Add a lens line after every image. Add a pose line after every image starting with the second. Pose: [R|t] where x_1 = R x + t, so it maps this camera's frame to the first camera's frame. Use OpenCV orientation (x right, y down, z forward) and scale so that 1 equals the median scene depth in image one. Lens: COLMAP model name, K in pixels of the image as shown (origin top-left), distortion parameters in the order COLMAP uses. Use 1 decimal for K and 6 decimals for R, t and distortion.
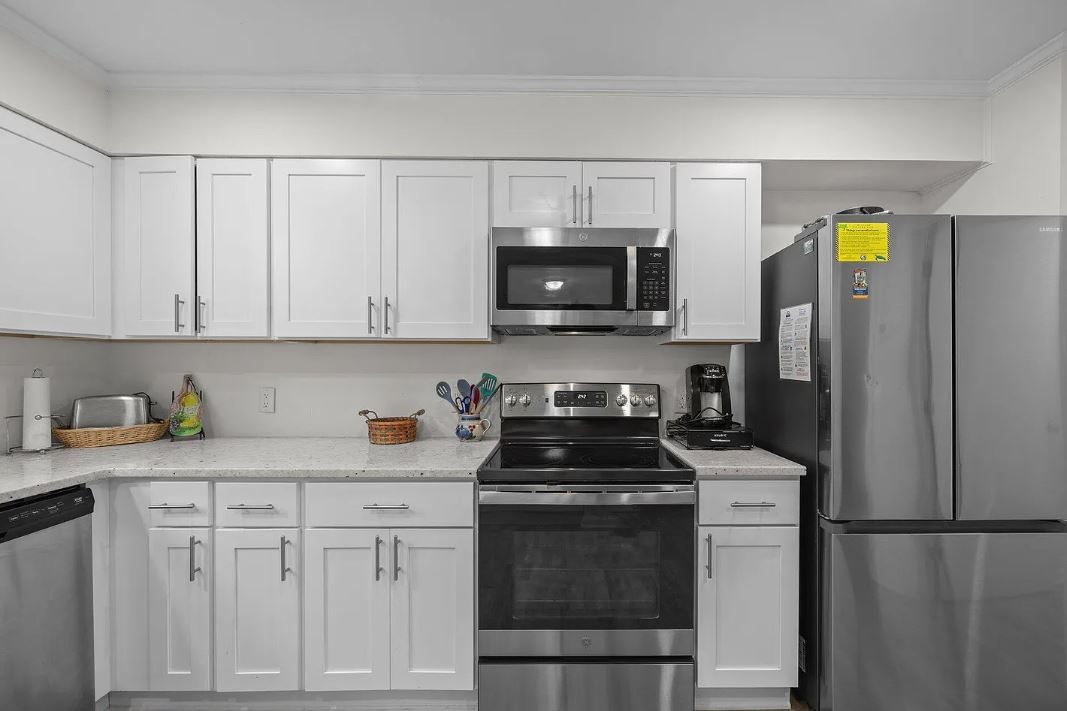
lens RADIAL K [[442.4, 0, 566.6], [0, 442.4, 370.1], [0, 0, 1]] dist [-0.002399, -0.000459]
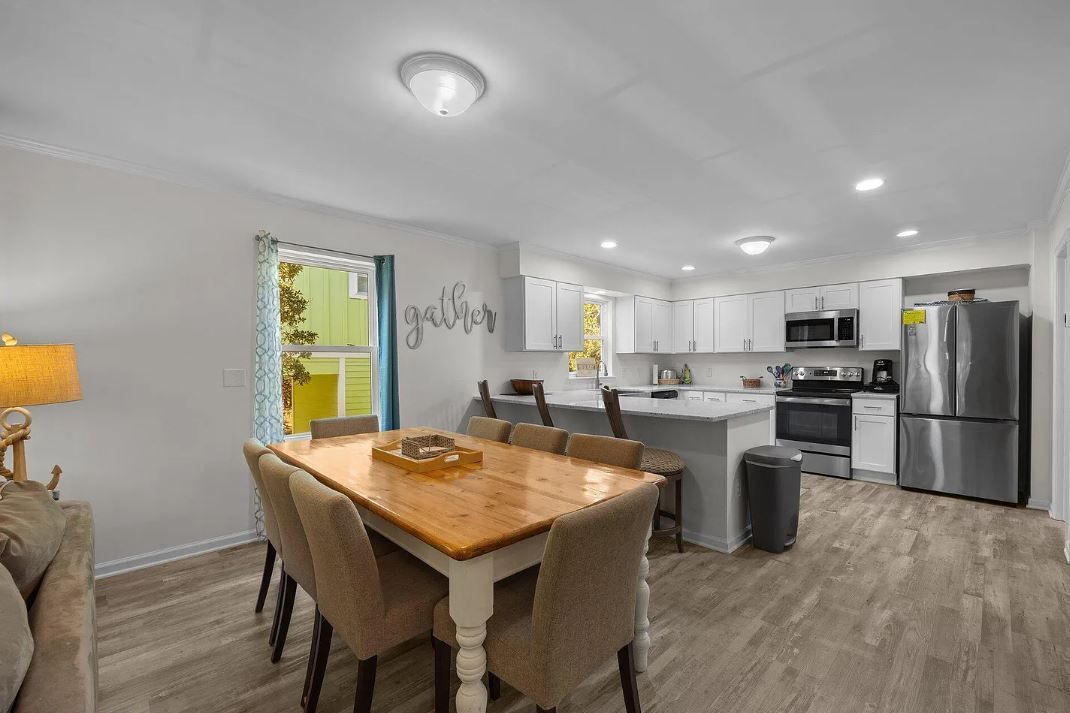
lens RADIAL K [[443.6, 0, 568.2], [0, 443.6, 371.1], [0, 0, 1]] dist [-0.002399, -0.000459]
pose [[0.713076, 0.010698, -0.701005, 0.887114], [-0.001400, 0.999903, 0.013835, 0.021634], [0.701085, -0.008884, 0.713022, -2.158540]]
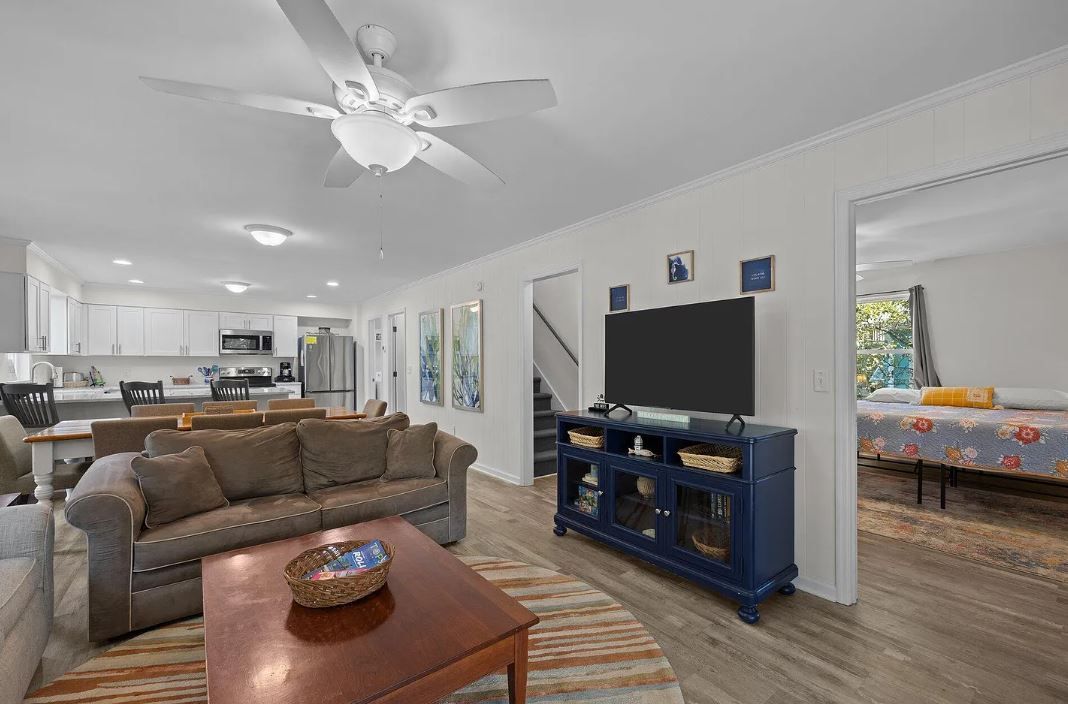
lens RADIAL K [[442.6, 0, 568.0], [0, 442.6, 361.2], [0, 0, 1]] dist [-0.003096, -0.000563]
pose [[0.770148, -0.001580, 0.637863, -0.300772], [0.008701, 0.999930, -0.008030, 0.035776], [-0.637805, 0.011734, 0.770108, -4.250454]]
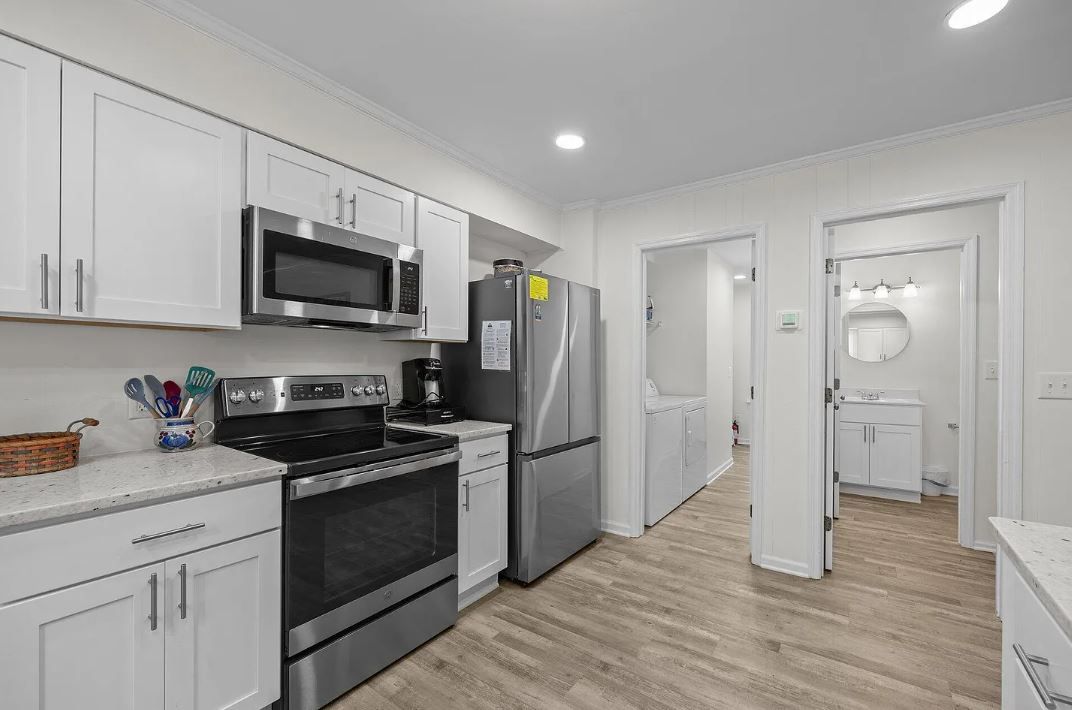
lens RADIAL K [[444.2, 0, 570.1], [0, 444.2, 364.2], [0, 0, 1]] dist [-0.003096, -0.000563]
pose [[0.555992, -0.001720, 0.831186, -0.564778], [-0.000535, 0.999997, 0.002428, 0.000079], [-0.831187, -0.001795, 0.555989, -0.045311]]
